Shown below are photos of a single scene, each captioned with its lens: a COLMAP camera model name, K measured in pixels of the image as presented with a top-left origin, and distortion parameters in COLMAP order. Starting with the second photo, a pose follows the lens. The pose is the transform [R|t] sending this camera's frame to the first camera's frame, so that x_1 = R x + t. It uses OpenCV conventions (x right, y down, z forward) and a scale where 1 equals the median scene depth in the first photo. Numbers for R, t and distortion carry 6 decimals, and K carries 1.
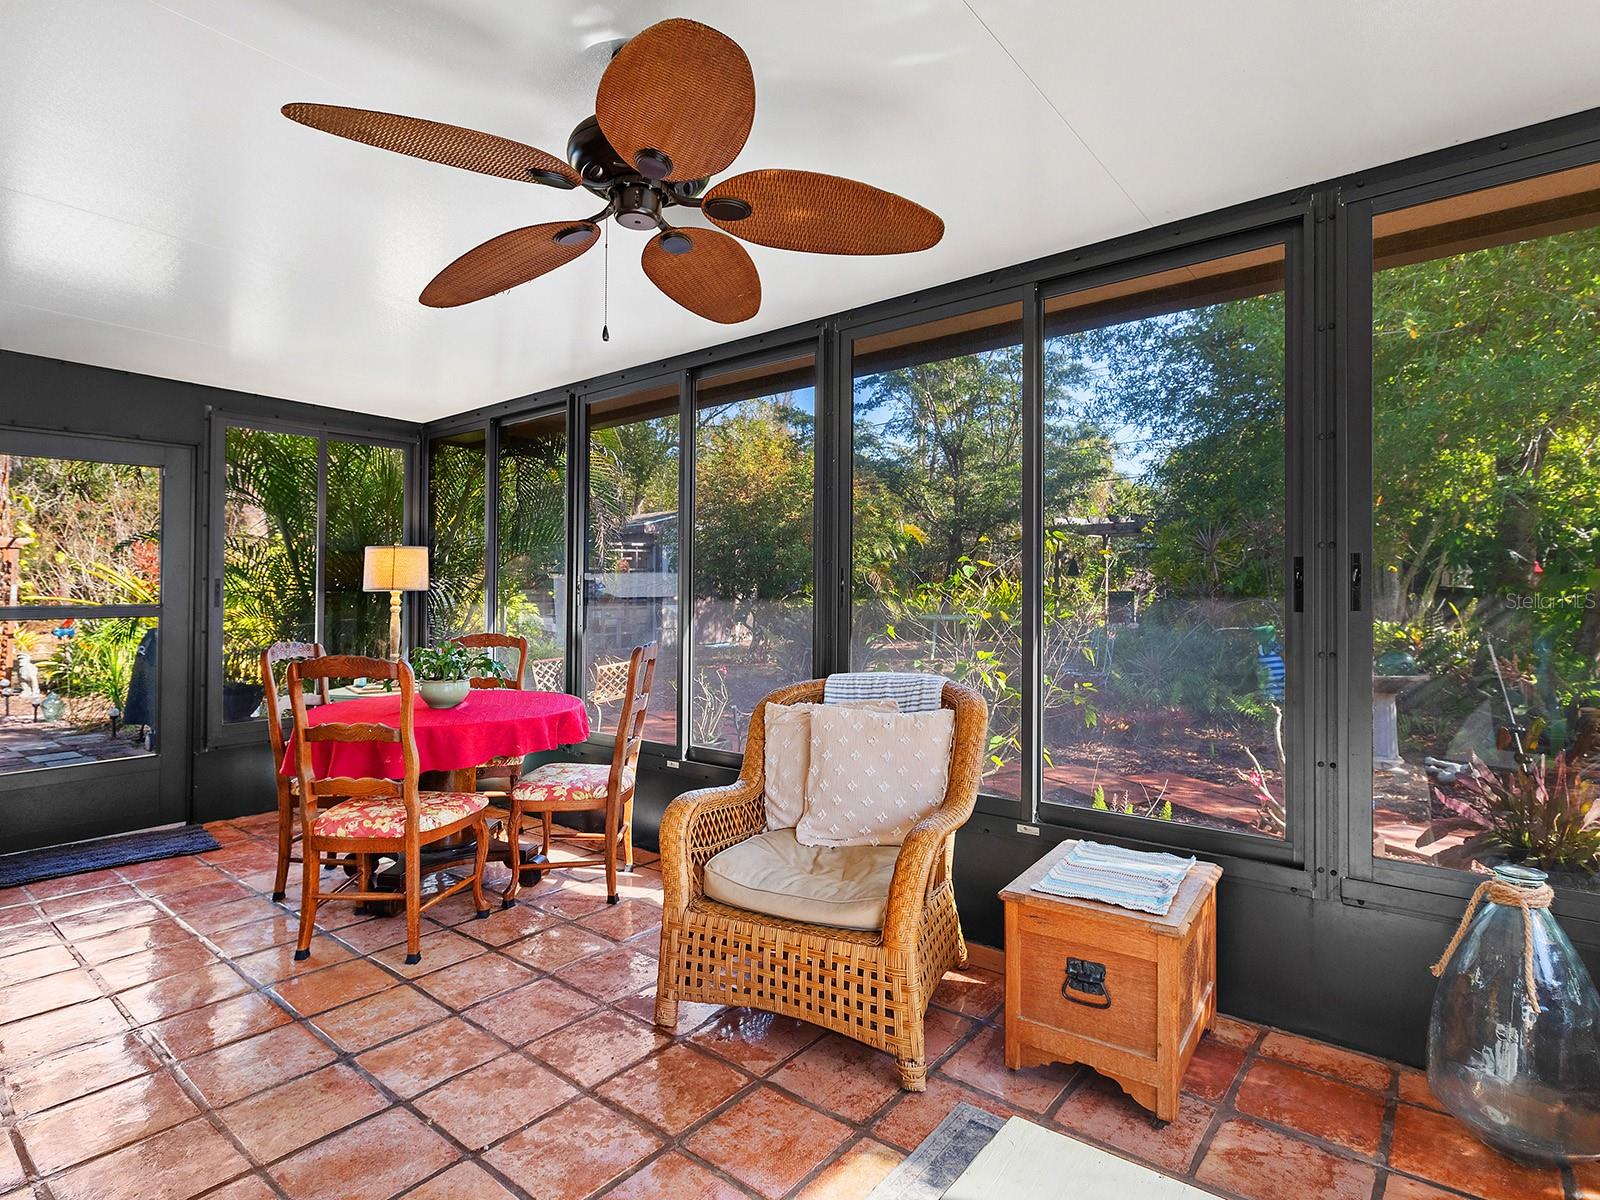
lens RADIAL K [[812.2, 0, 787.6], [0, 812.2, 596.8], [0, 0, 1]] dist [0.004640, 0.000689]
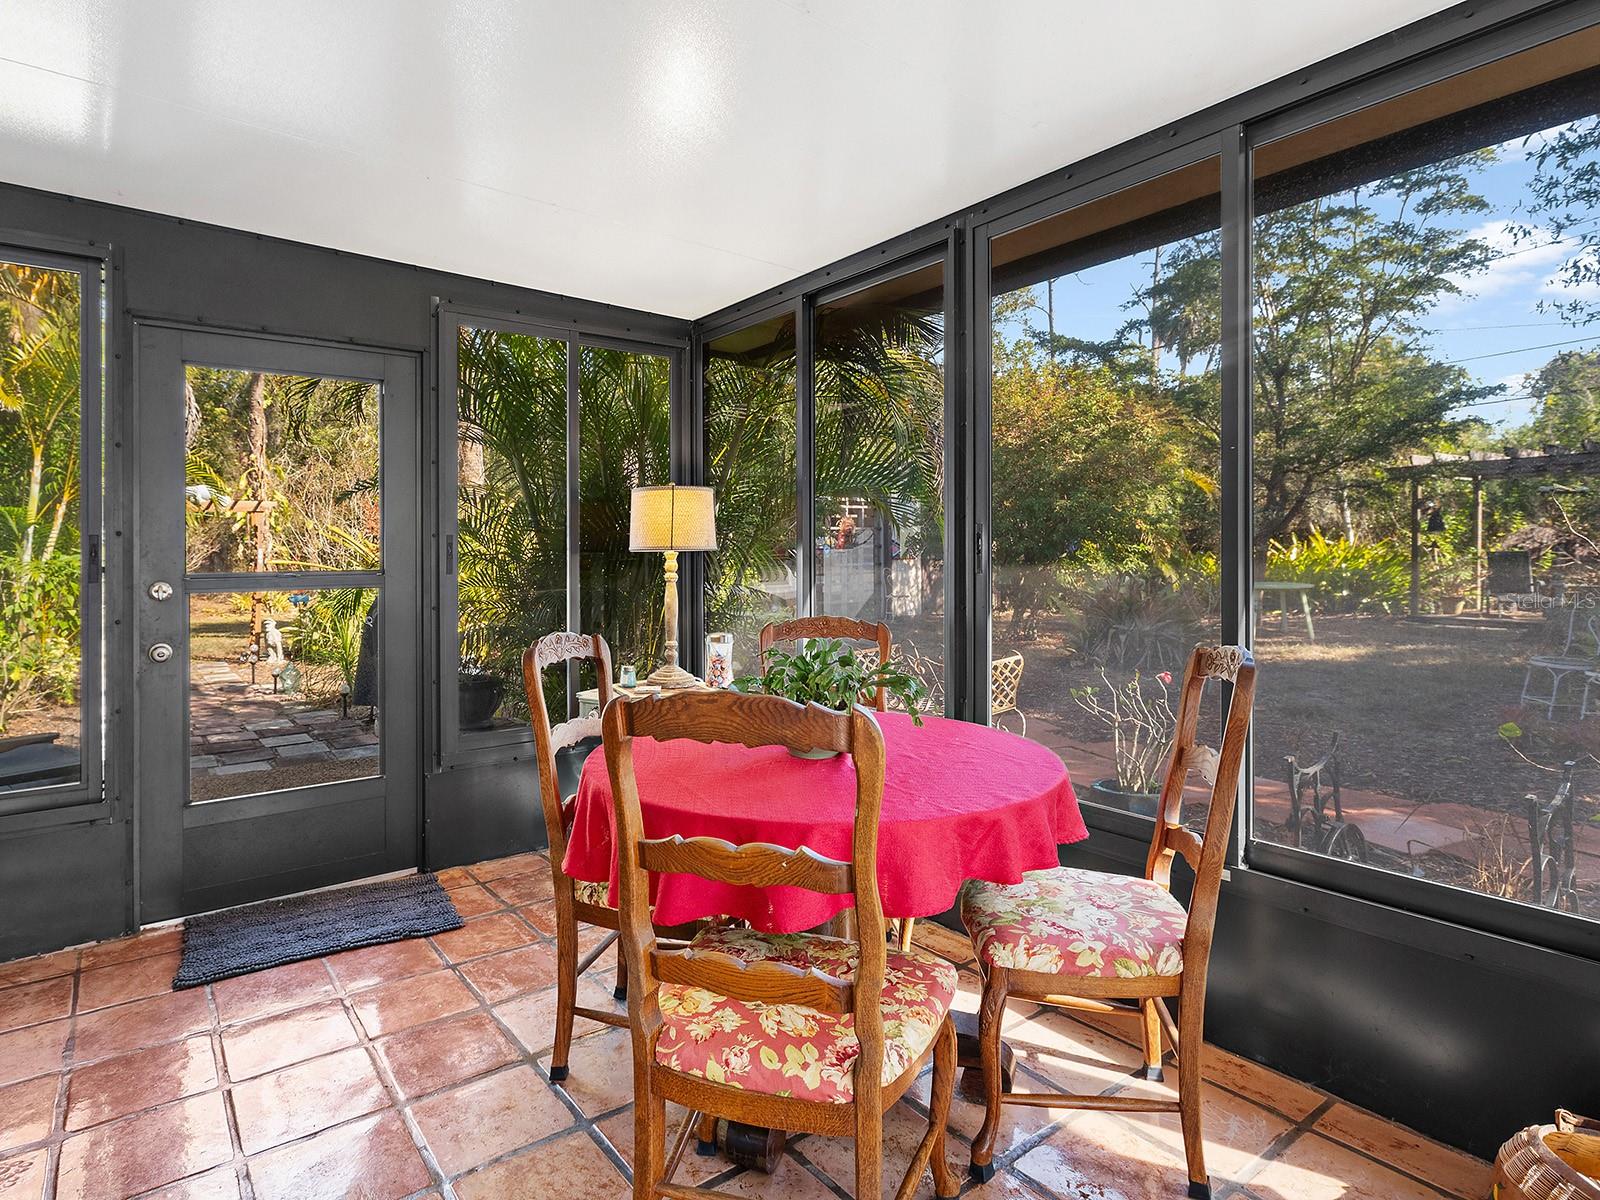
lens RADIAL K [[898.2, 0, 804.9], [0, 898.2, 587.6], [0, 0, 1]] dist [0.000657, 0.003856]
pose [[0.974921, 0.004982, -0.222495, -0.193683], [0.001876, 0.999530, 0.030601, 0.000597], [0.222543, -0.030251, 0.974453, 0.262393]]
